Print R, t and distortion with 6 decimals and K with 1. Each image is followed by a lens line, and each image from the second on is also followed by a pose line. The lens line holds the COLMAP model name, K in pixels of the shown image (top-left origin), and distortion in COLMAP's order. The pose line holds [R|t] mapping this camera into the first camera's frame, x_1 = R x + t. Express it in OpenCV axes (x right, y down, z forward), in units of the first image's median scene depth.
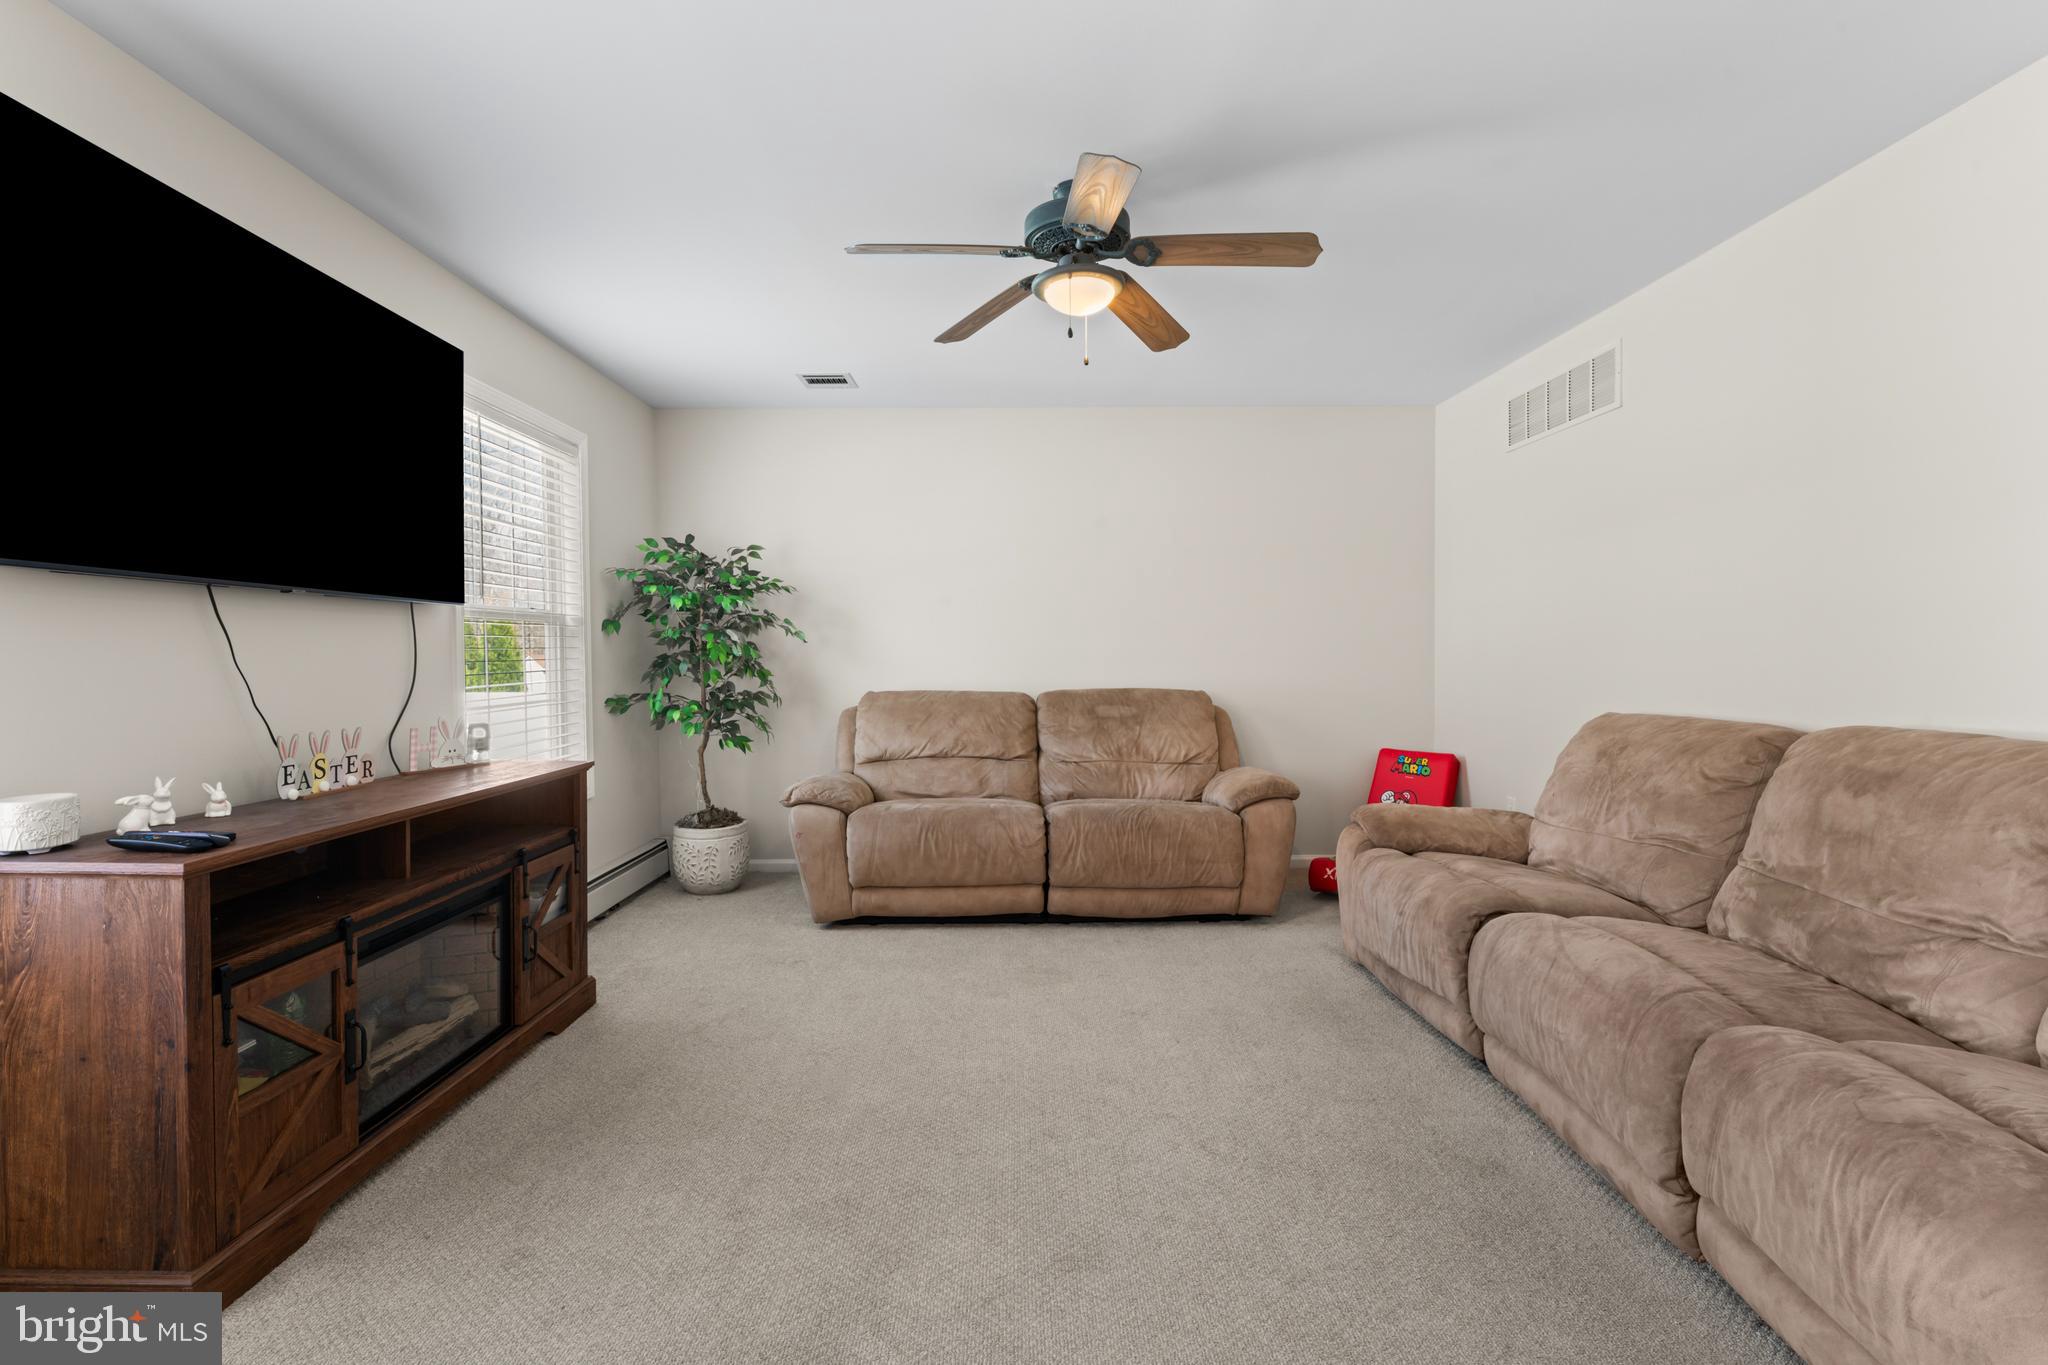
lens RADIAL K [[946.6, 0, 1024.0], [0, 946.6, 682.5], [0, 0, 1]] dist [-0.001585, 0.000128]
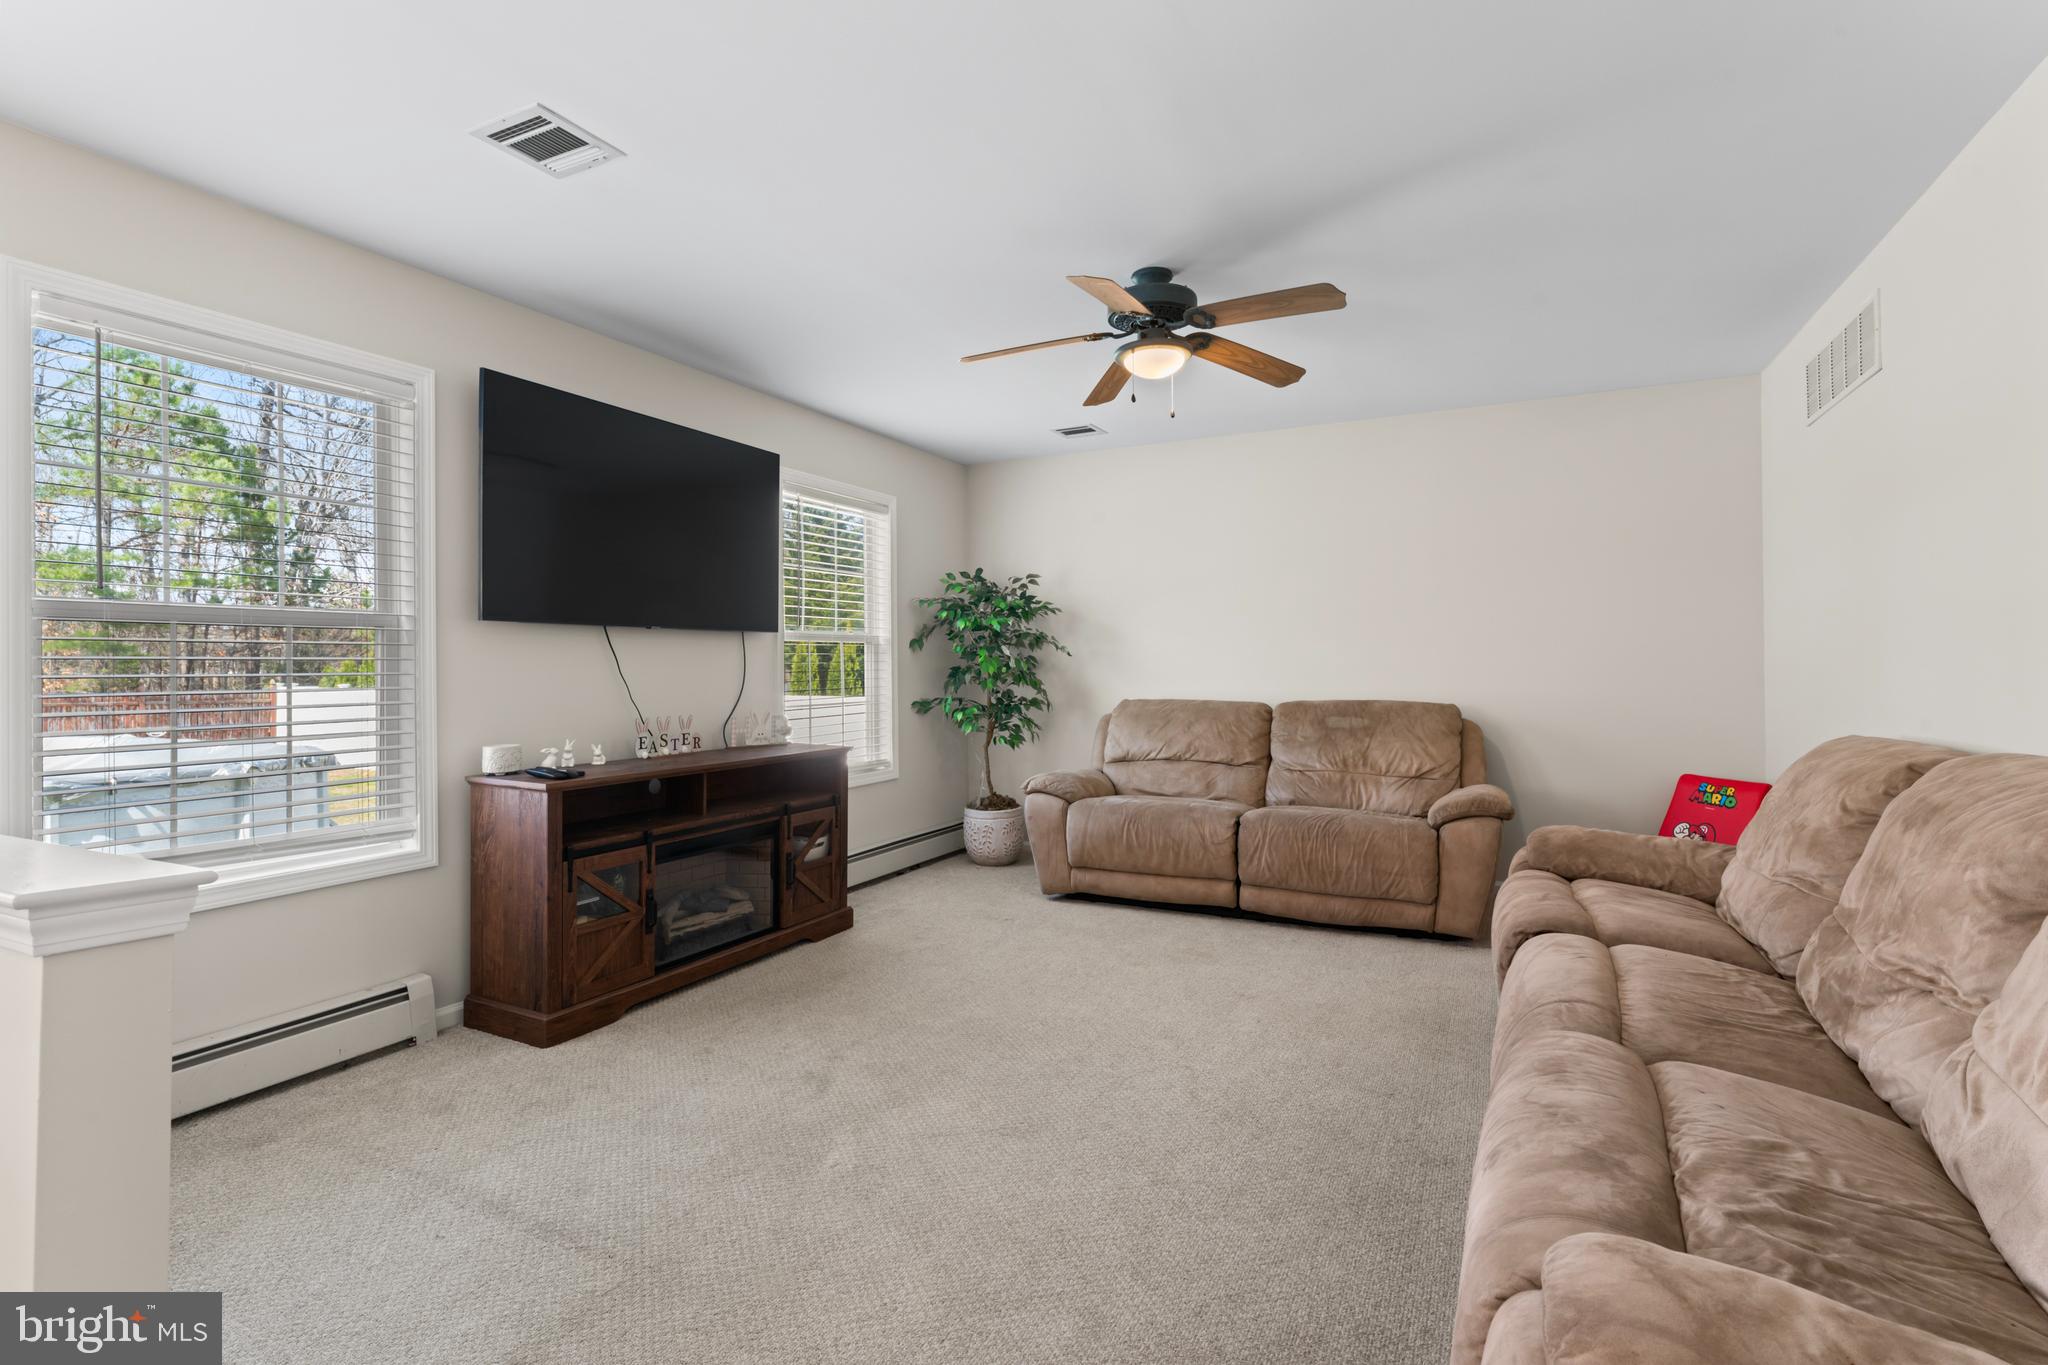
lens RADIAL K [[965.5, 0, 1014.2], [0, 965.5, 671.8], [0, 0, 1]] dist [0.001934, -0.000039]
pose [[0.885868, 0.001715, -0.463933, 0.277132], [-0.012263, 0.999730, -0.019720, 0.001037], [0.463774, 0.023159, 0.885651, -0.081825]]
